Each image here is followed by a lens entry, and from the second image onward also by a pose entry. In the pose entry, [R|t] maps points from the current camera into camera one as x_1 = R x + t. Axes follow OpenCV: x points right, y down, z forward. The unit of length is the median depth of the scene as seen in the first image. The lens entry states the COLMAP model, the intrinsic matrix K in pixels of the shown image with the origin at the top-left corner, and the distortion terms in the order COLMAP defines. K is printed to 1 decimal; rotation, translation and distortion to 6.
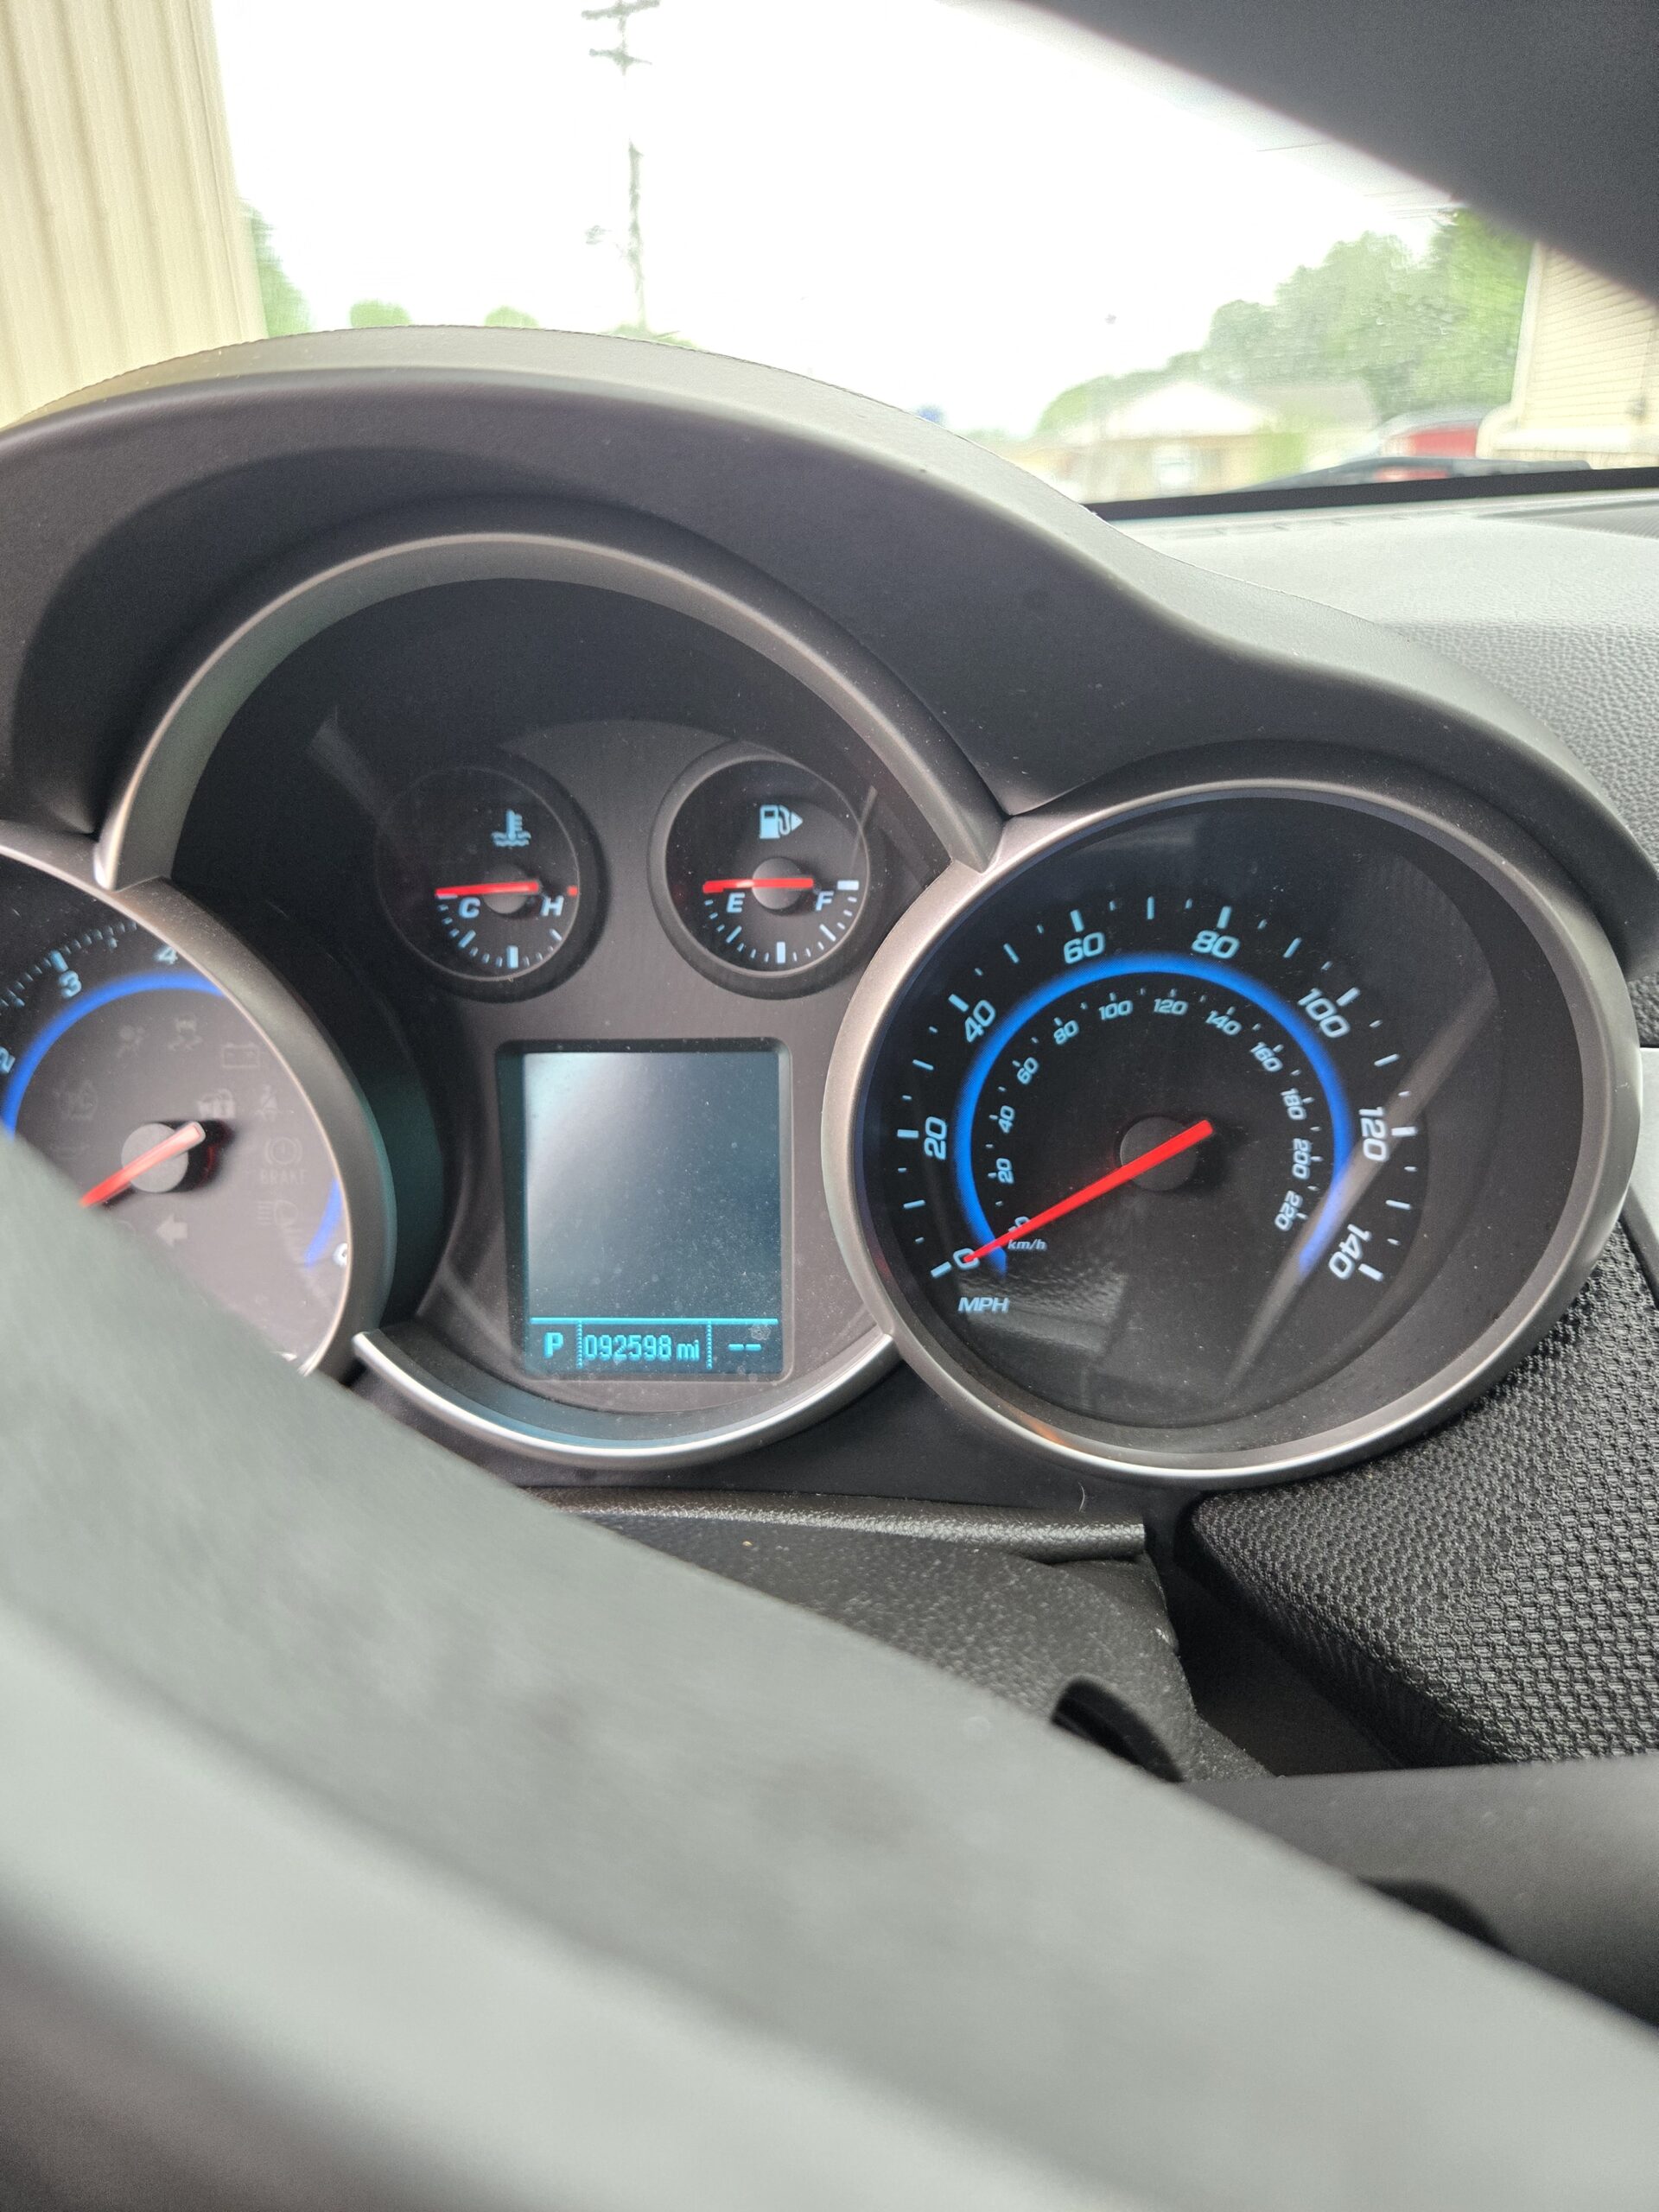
lens RADIAL K [[1489.2, 0, 823.2], [0, 1489.2, 1112.2], [0, 0, 1]] dist [0.067248, -0.060664]
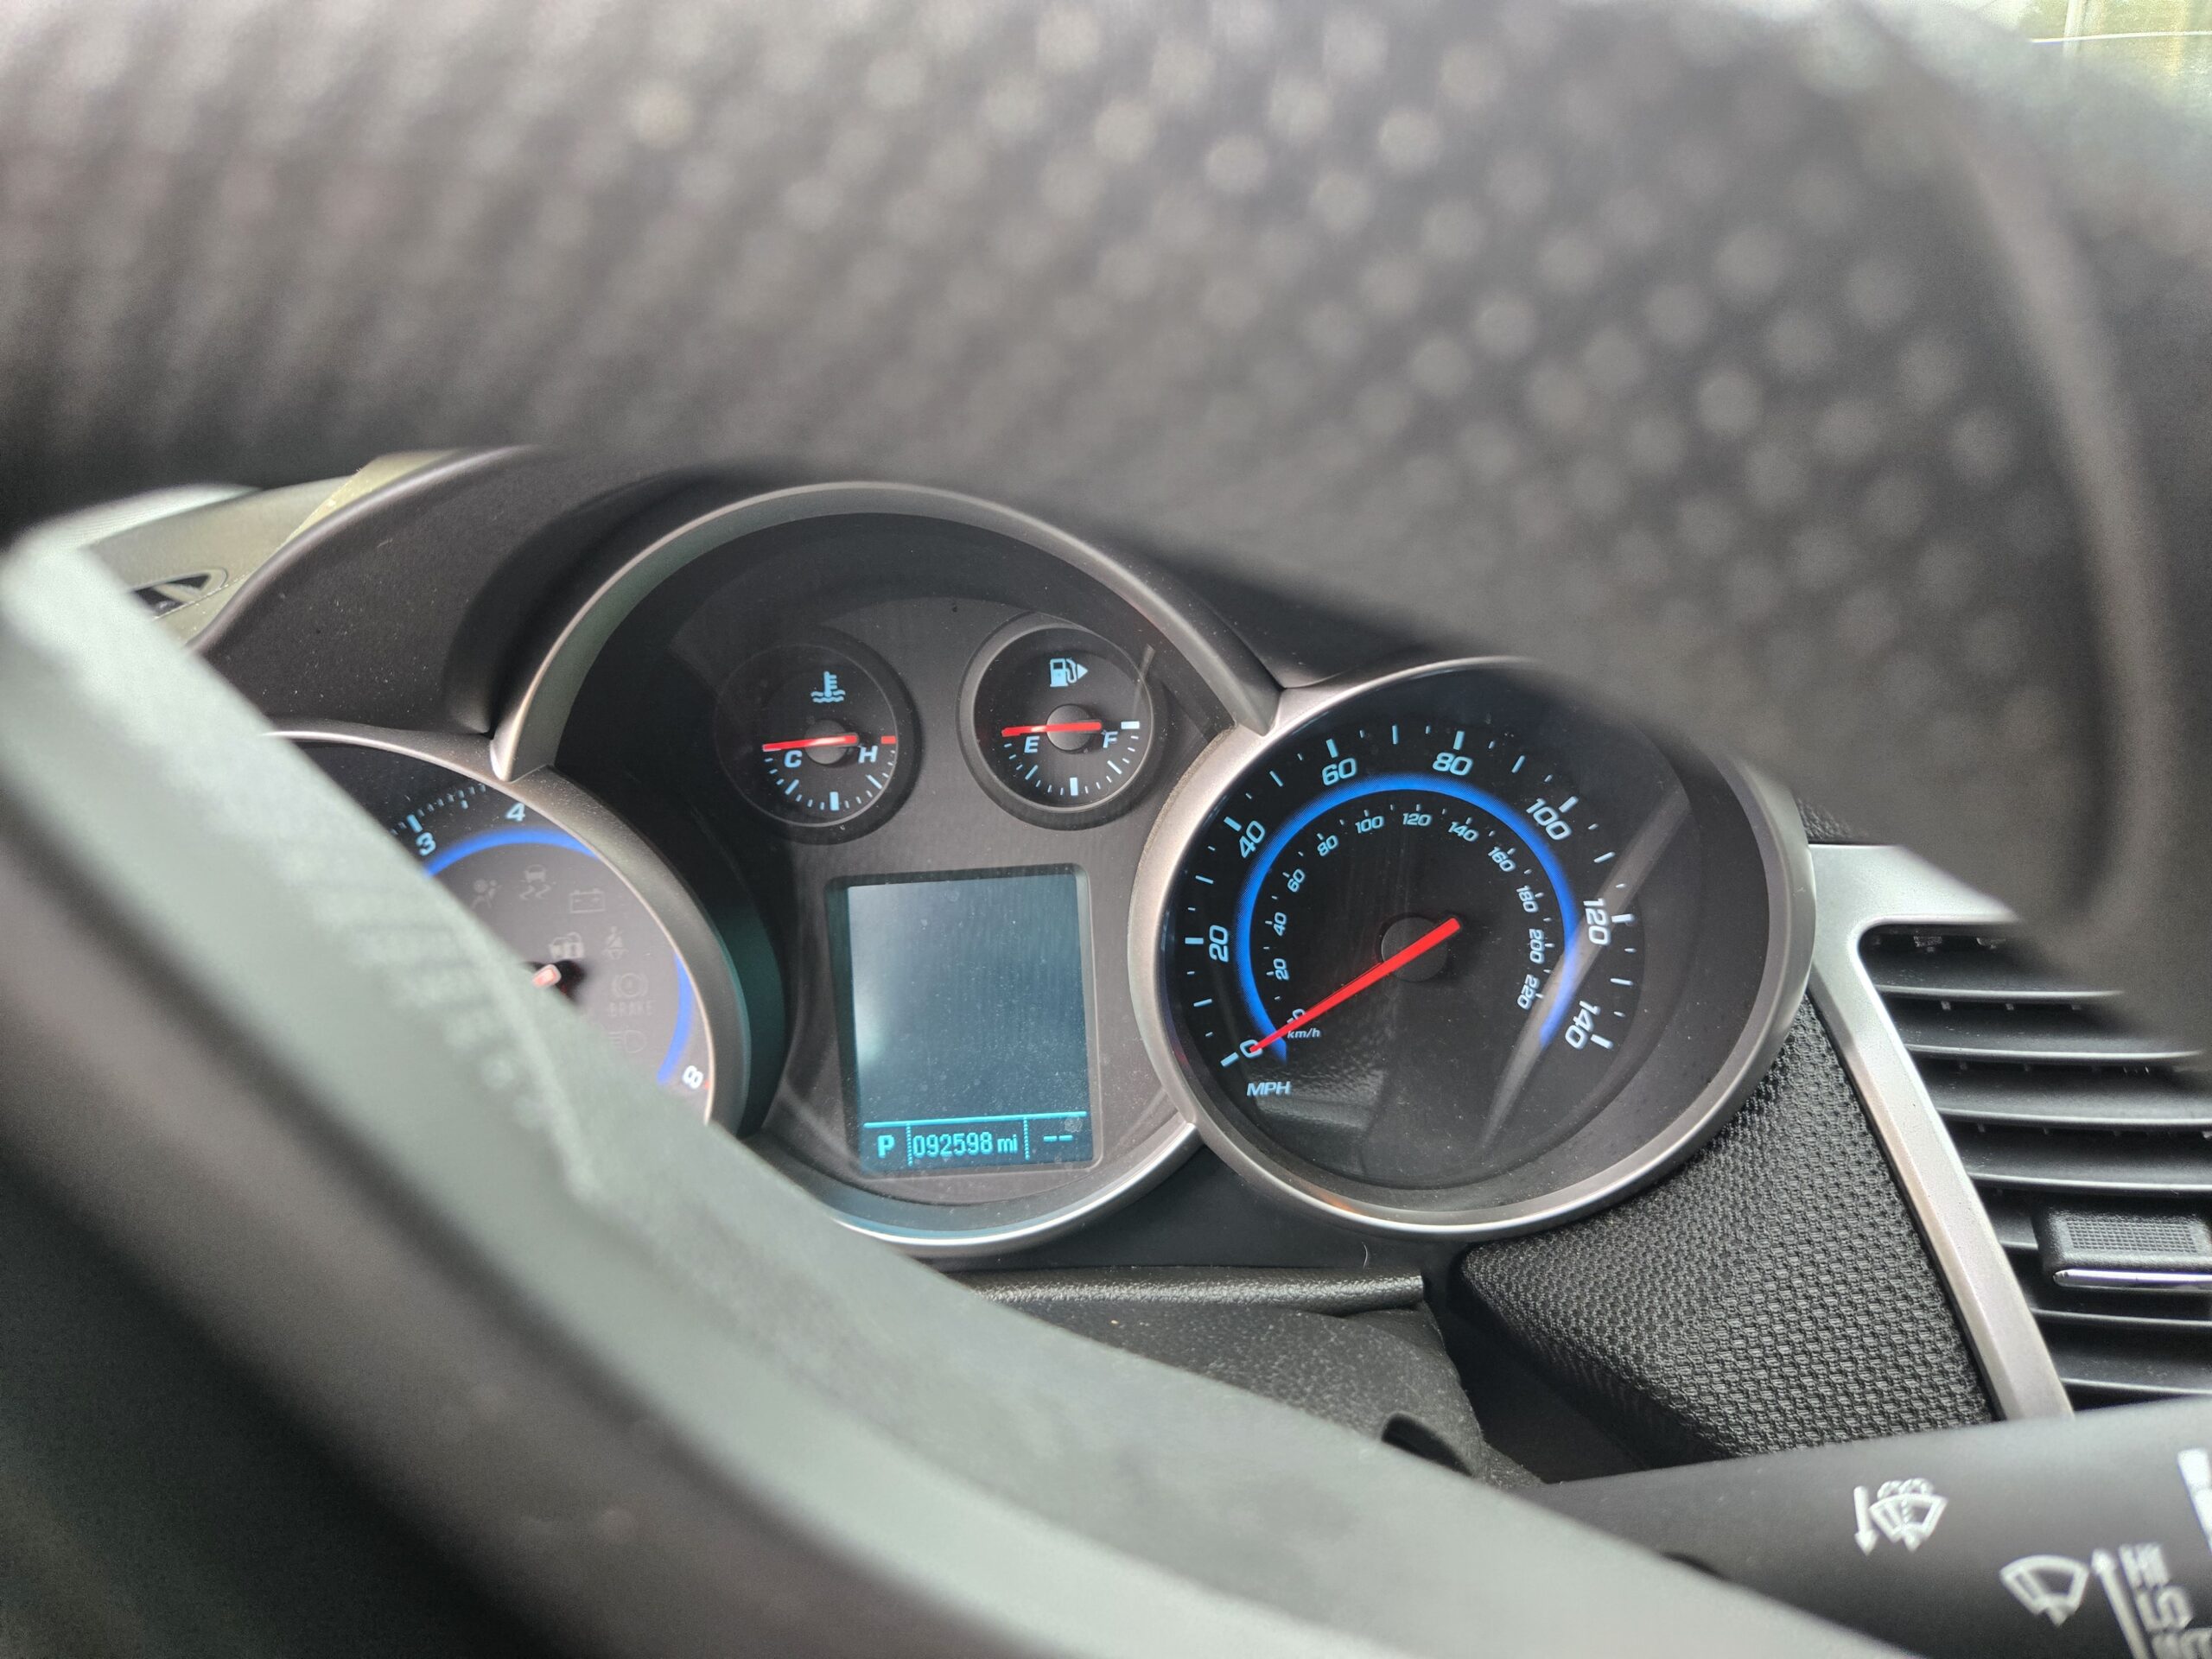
lens RADIAL K [[1489.2, 0, 1121.6], [0, 1489.2, 834.6], [0, 0, 1]] dist [0.067248, -0.060664]
pose [[0.997320, -0.049802, 0.053595, -0.056271], [0.050651, 0.998610, -0.014593, -0.053798], [-0.052794, 0.017268, 0.998456, -0.132880]]
